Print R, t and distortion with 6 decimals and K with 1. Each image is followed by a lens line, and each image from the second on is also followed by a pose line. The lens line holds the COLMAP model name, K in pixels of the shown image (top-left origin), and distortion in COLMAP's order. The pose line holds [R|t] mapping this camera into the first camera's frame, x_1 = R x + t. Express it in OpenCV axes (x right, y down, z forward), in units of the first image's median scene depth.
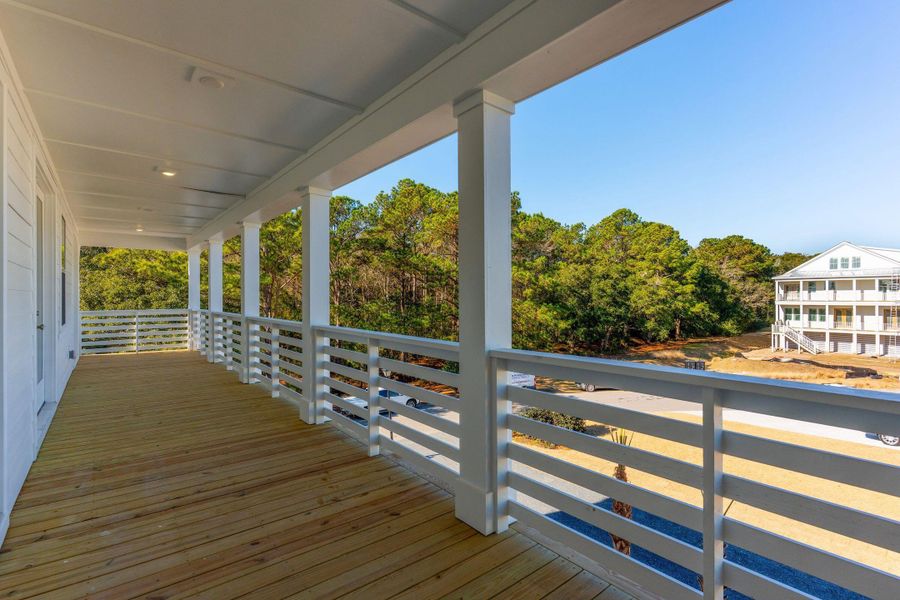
lens RADIAL K [[423.6, 0, 450.0], [0, 423.6, 300.0], [0, 0, 1]] dist [-0.001273, -0.000121]
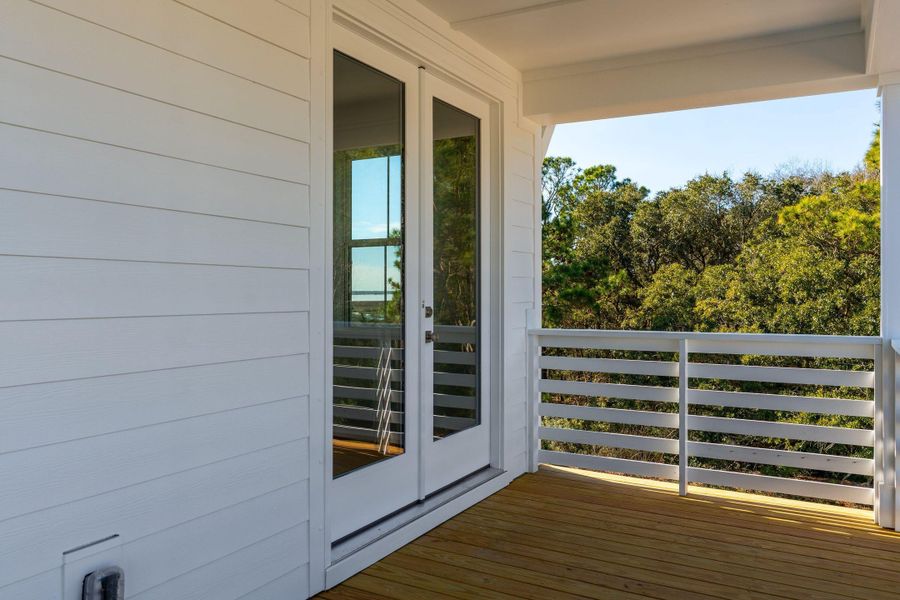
lens RADIAL K [[705.8, 0, 448.3], [0, 705.8, 287.9], [0, 0, 1]] dist [0.000909, 0.000675]
pose [[0.368589, -0.006714, -0.929568, -0.171189], [-0.003194, 0.999959, -0.008489, -0.000163], [0.929587, 0.006098, 0.368552, 0.314532]]
